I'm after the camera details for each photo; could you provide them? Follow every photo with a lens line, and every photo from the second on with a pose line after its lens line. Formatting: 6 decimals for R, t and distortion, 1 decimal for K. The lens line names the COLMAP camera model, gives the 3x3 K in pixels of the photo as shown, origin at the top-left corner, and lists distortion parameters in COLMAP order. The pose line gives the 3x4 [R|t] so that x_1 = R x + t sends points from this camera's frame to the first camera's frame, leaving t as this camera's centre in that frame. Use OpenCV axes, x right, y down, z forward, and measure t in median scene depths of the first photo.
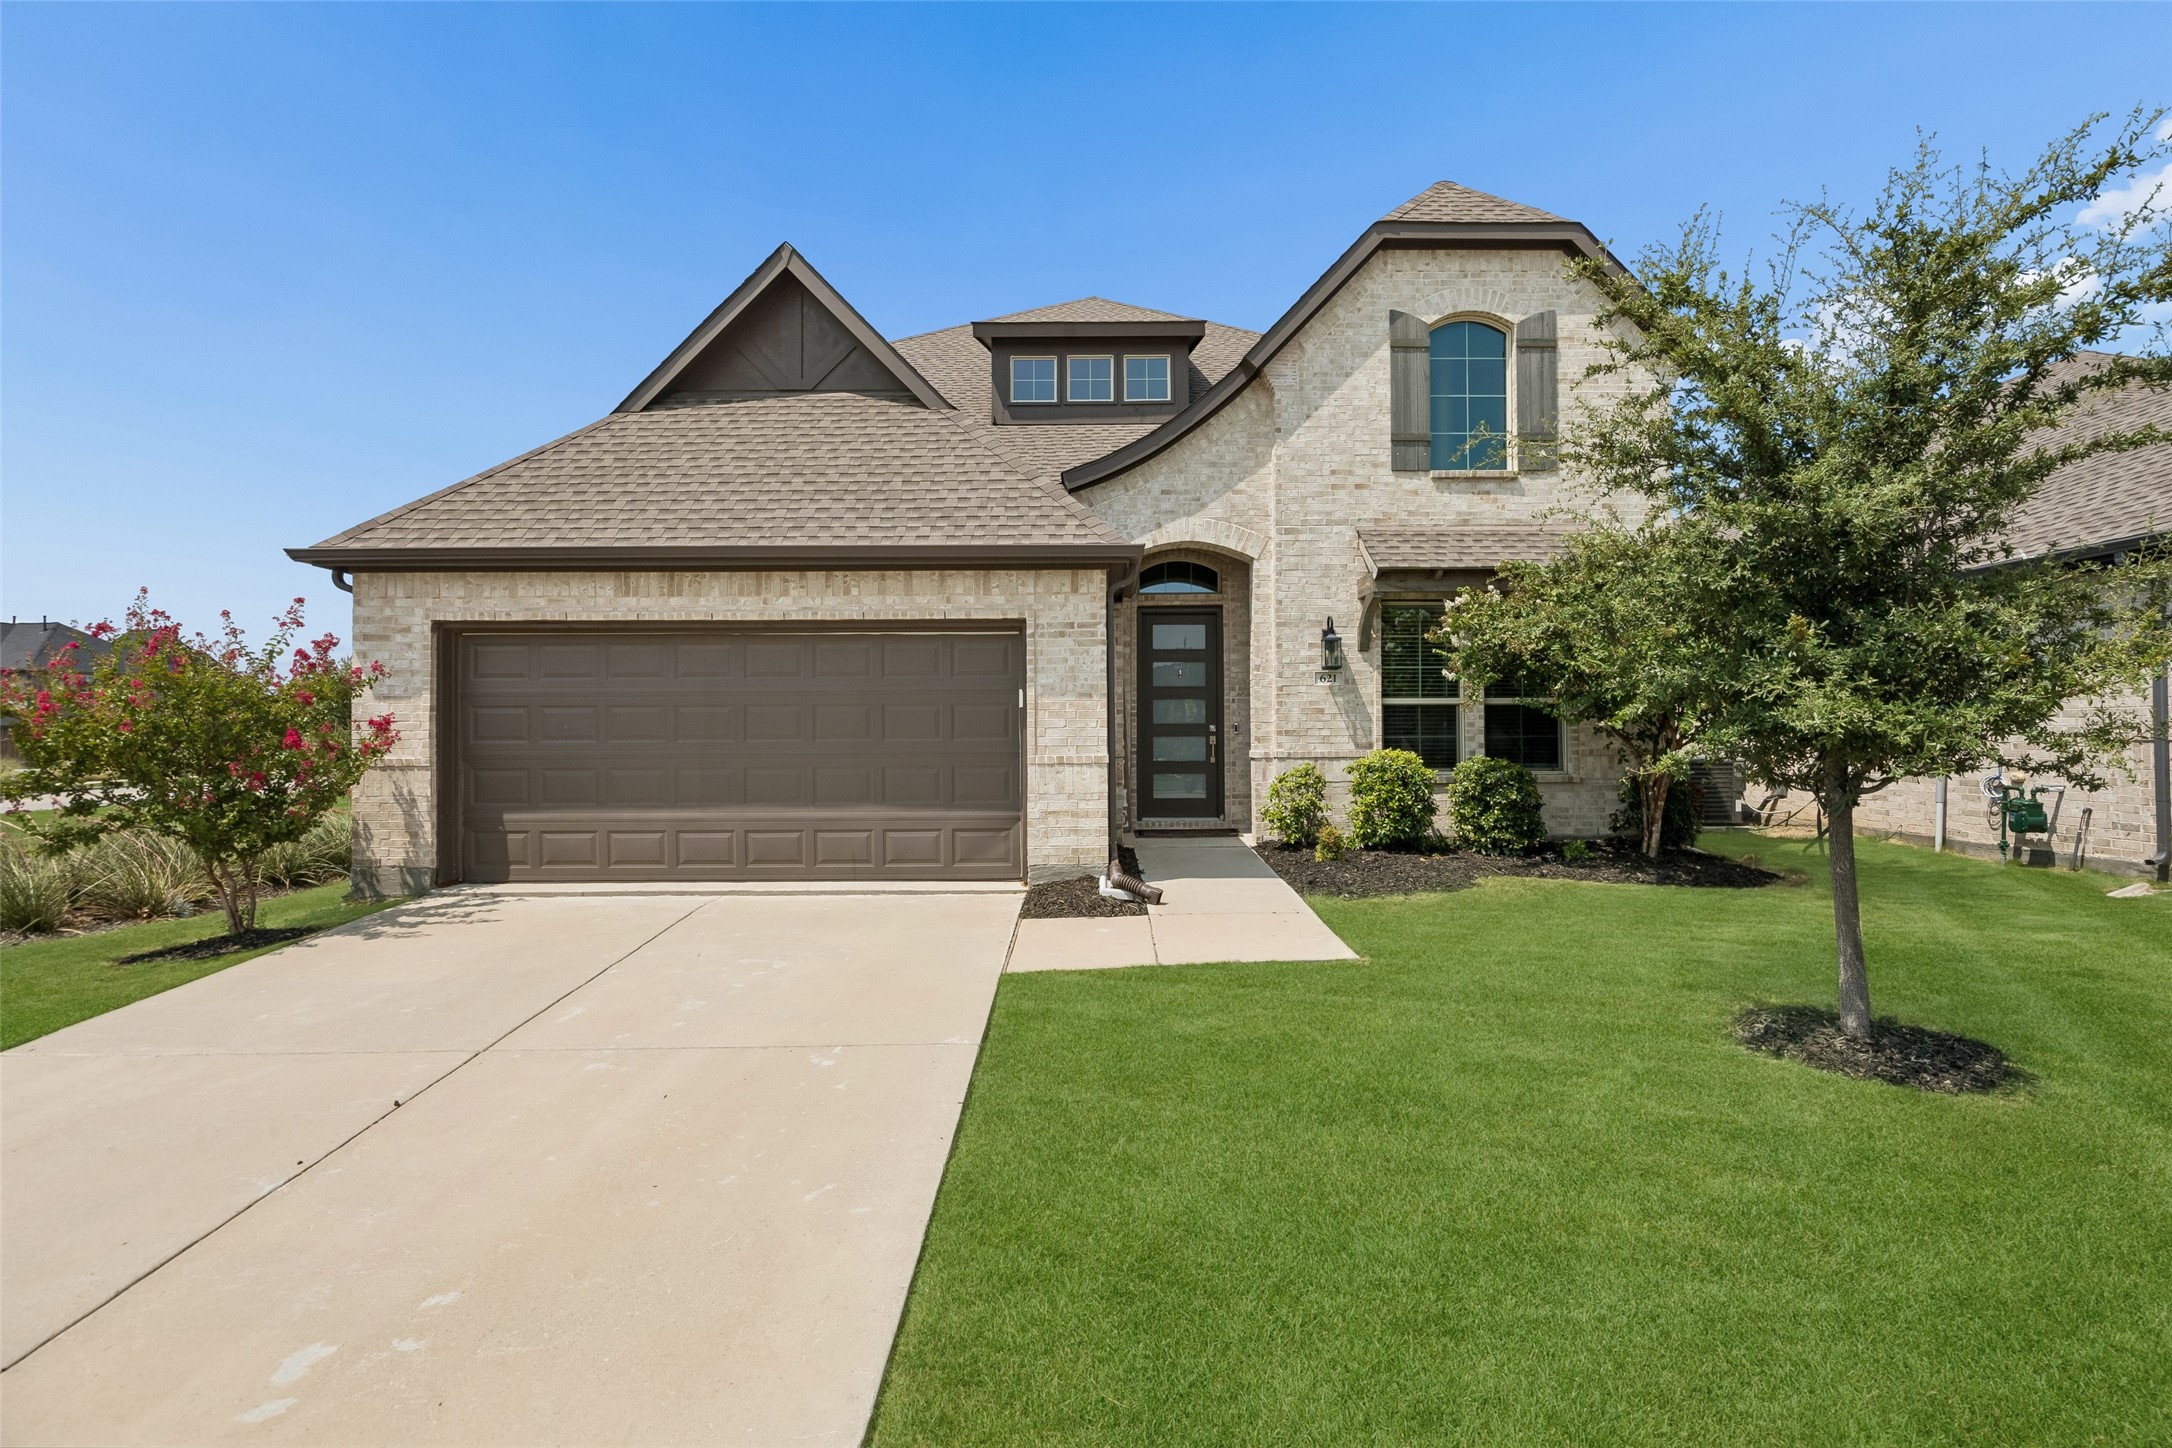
lens RADIAL K [[1011.3, 0, 1086.0], [0, 1011.3, 724.0], [0, 0, 1]] dist [-0.001500, 0.000018]
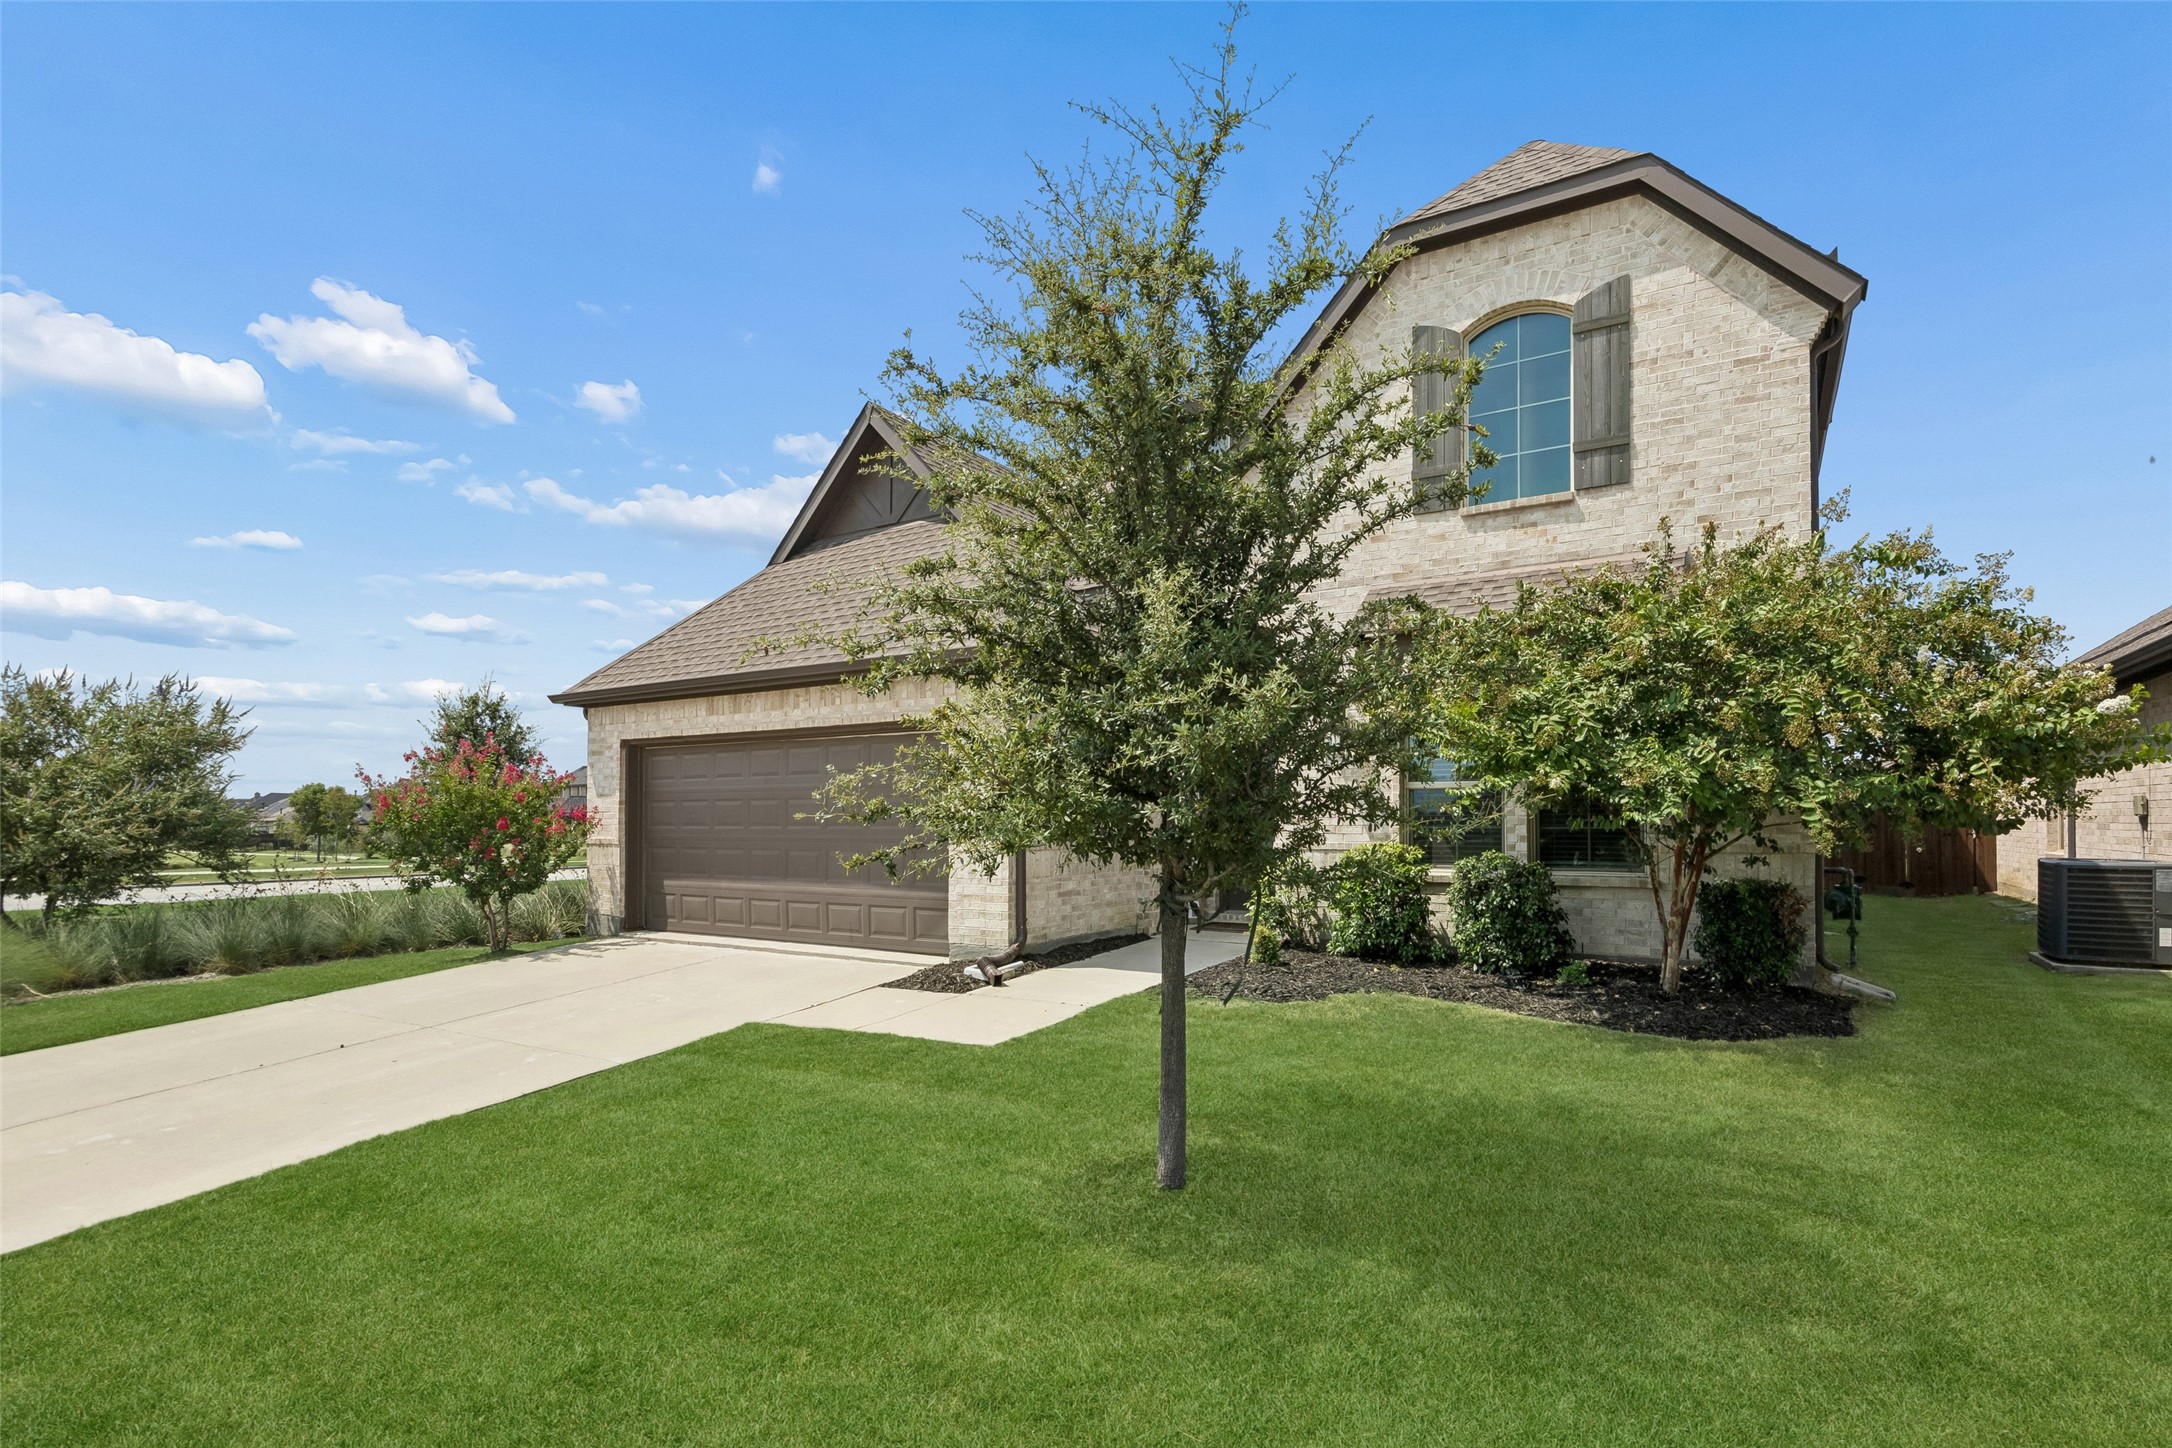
lens RADIAL K [[1095.8, 0, 1086.8], [0, 1095.8, 806.2], [0, 0, 1]] dist [0.000048, -0.000420]
pose [[0.834629, -0.004197, -0.550797, 0.581399], [0.004146, 0.999991, -0.001337, -0.004687], [0.550798, -0.001168, 0.834638, 0.075632]]
